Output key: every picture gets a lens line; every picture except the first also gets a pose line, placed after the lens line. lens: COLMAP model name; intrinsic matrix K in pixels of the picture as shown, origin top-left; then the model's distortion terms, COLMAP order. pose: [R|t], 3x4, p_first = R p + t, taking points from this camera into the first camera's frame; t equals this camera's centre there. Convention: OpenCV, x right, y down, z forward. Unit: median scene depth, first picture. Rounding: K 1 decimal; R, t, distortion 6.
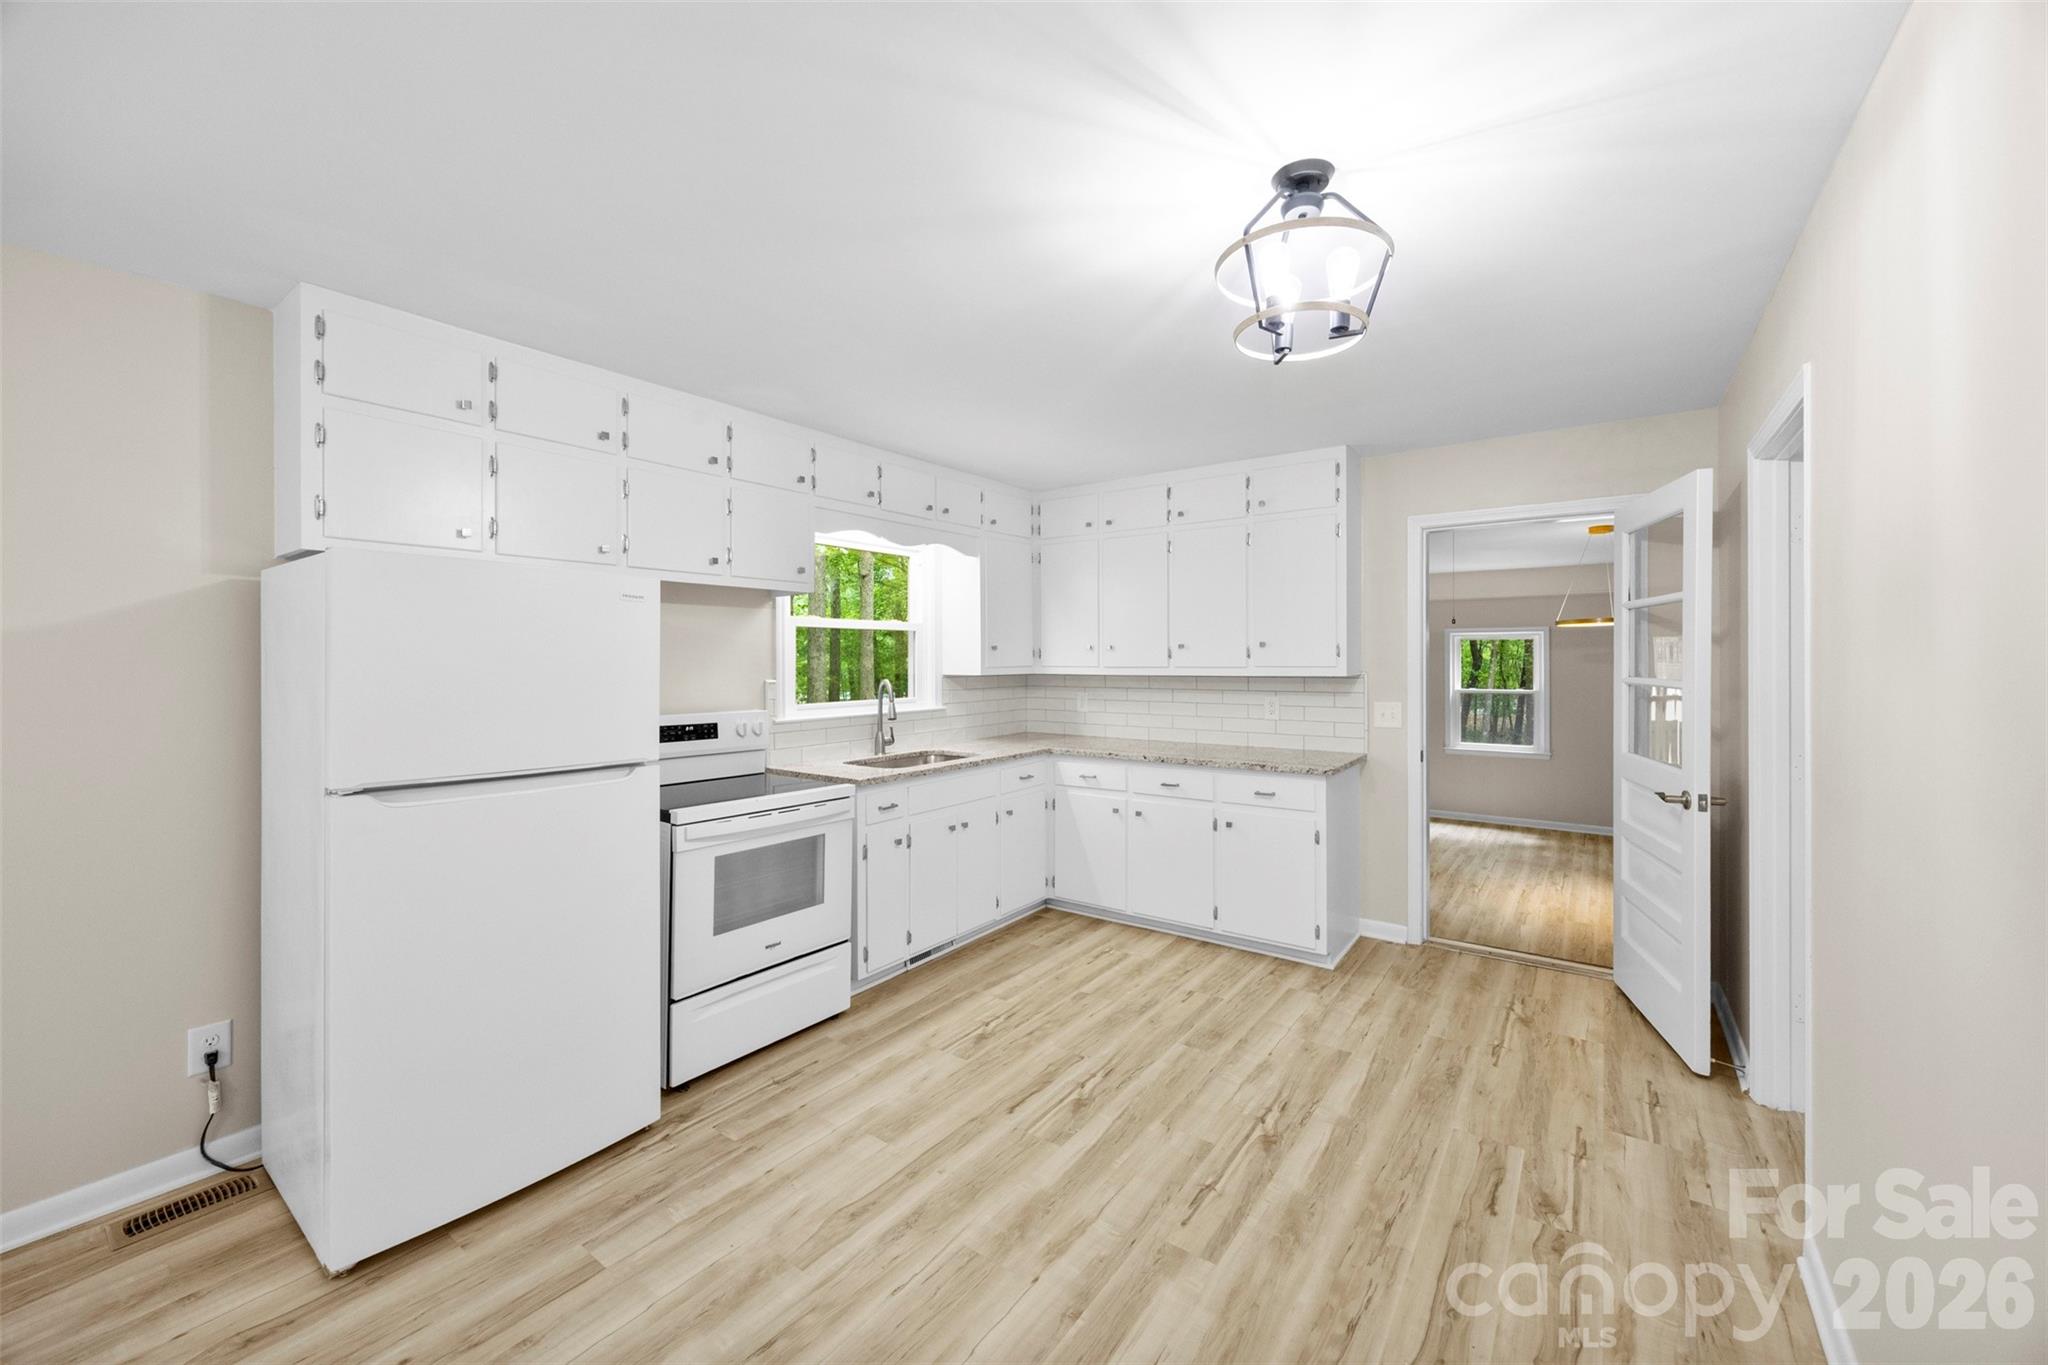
lens RADIAL K [[790.0, 0, 1038.4], [0, 790.0, 663.8], [0, 0, 1]] dist [-0.001173, -0.000094]
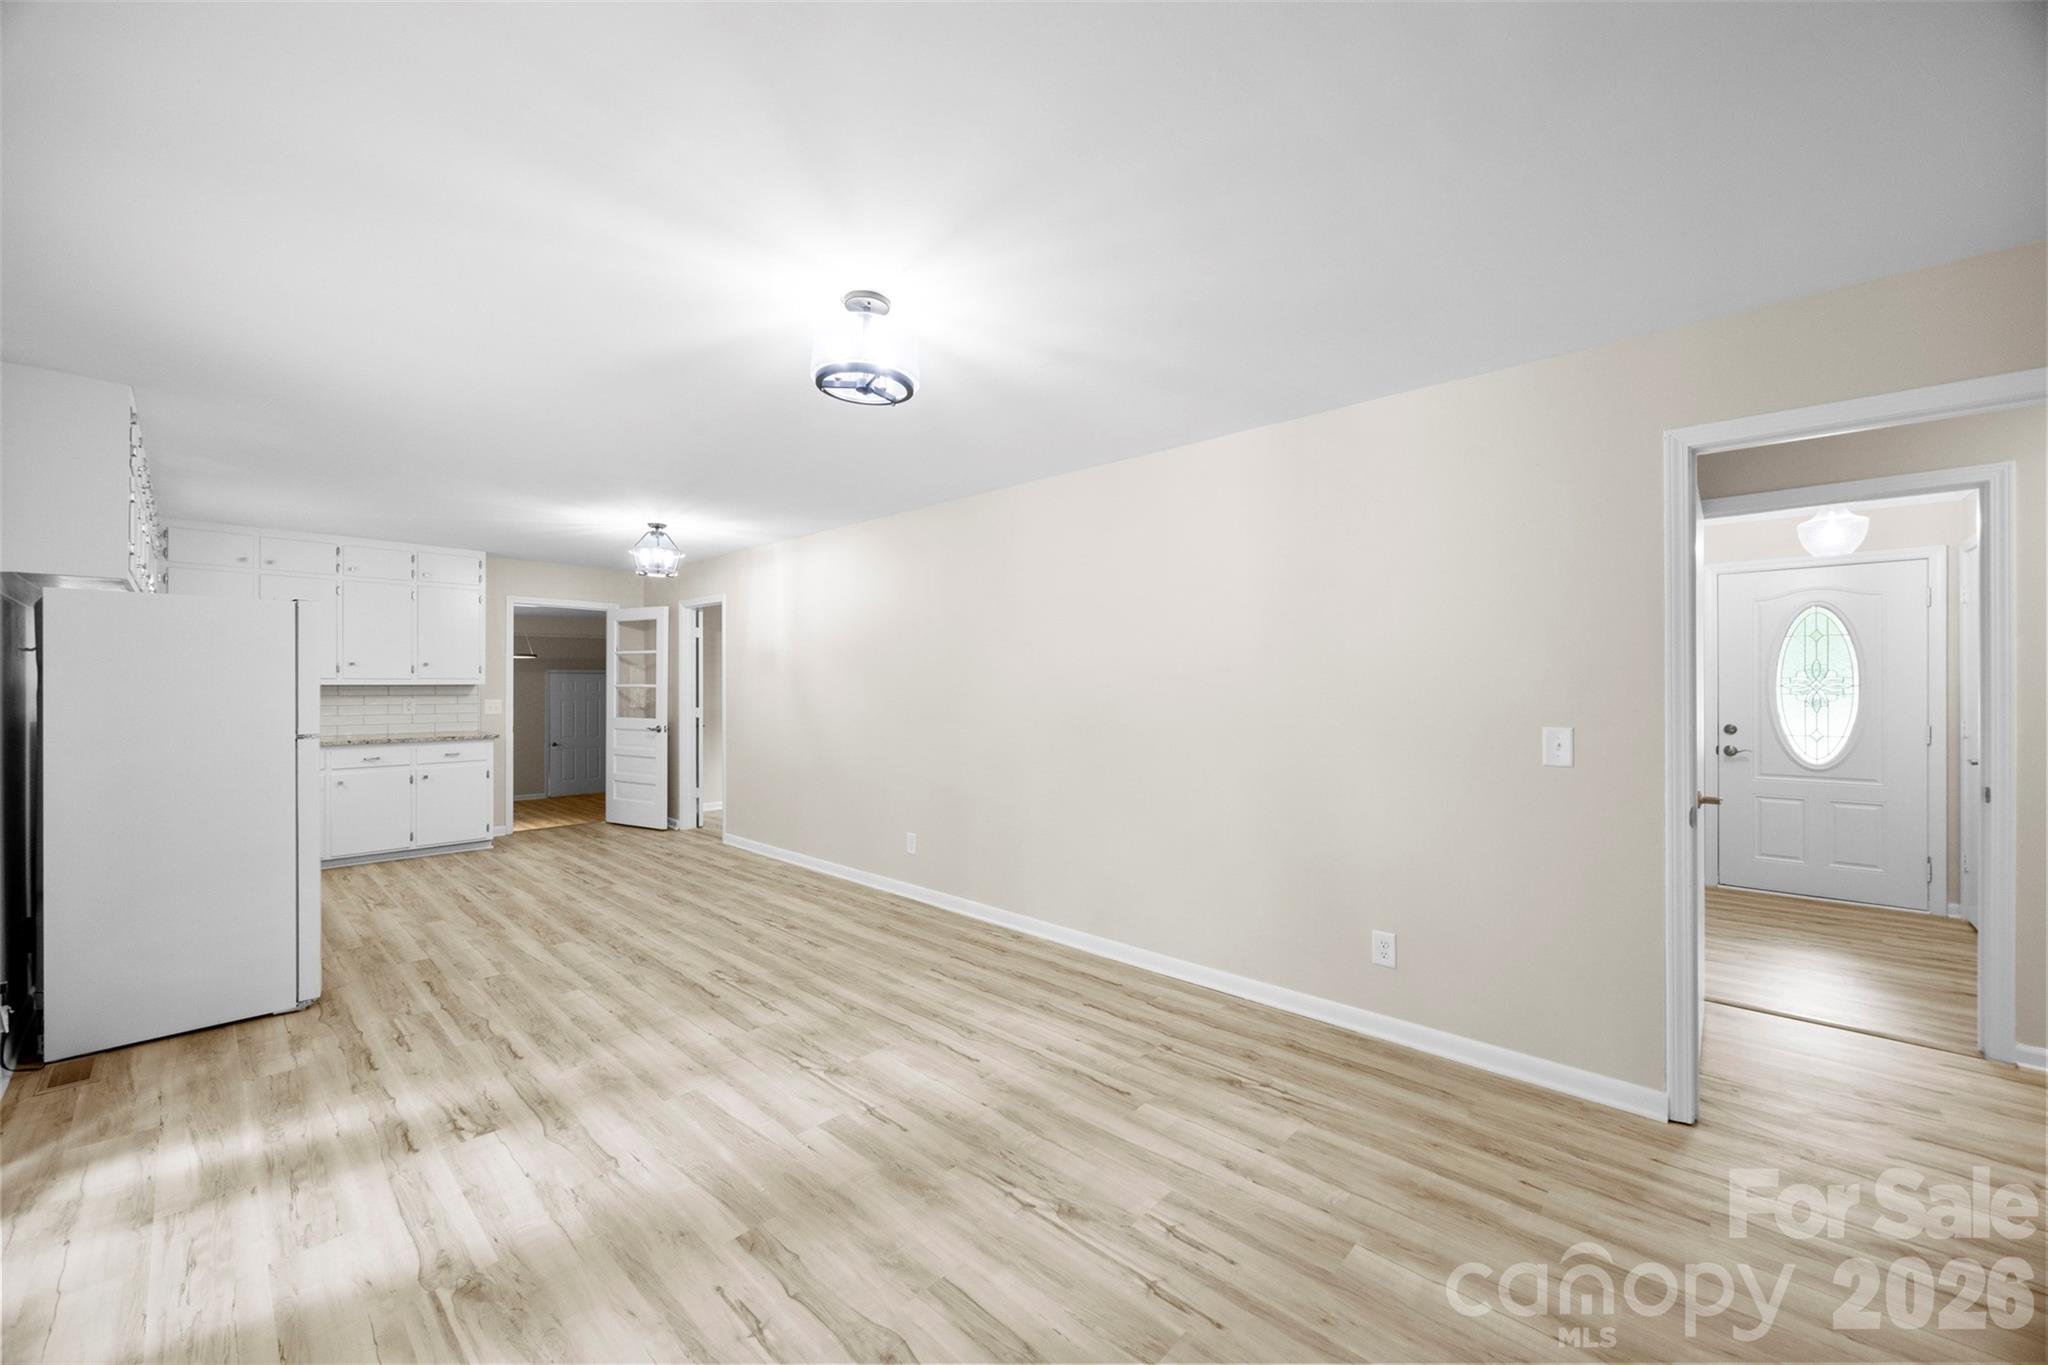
lens RADIAL K [[779.0, 0, 1029.1], [0, 779.0, 684.4], [0, 0, 1]] dist [-0.002944, -0.000064]
pose [[0.125449, 0.004144, 0.992091, -1.414273], [0.003856, 0.999982, -0.004665, 0.034544], [-0.992093, 0.004411, 0.125430, -0.493073]]
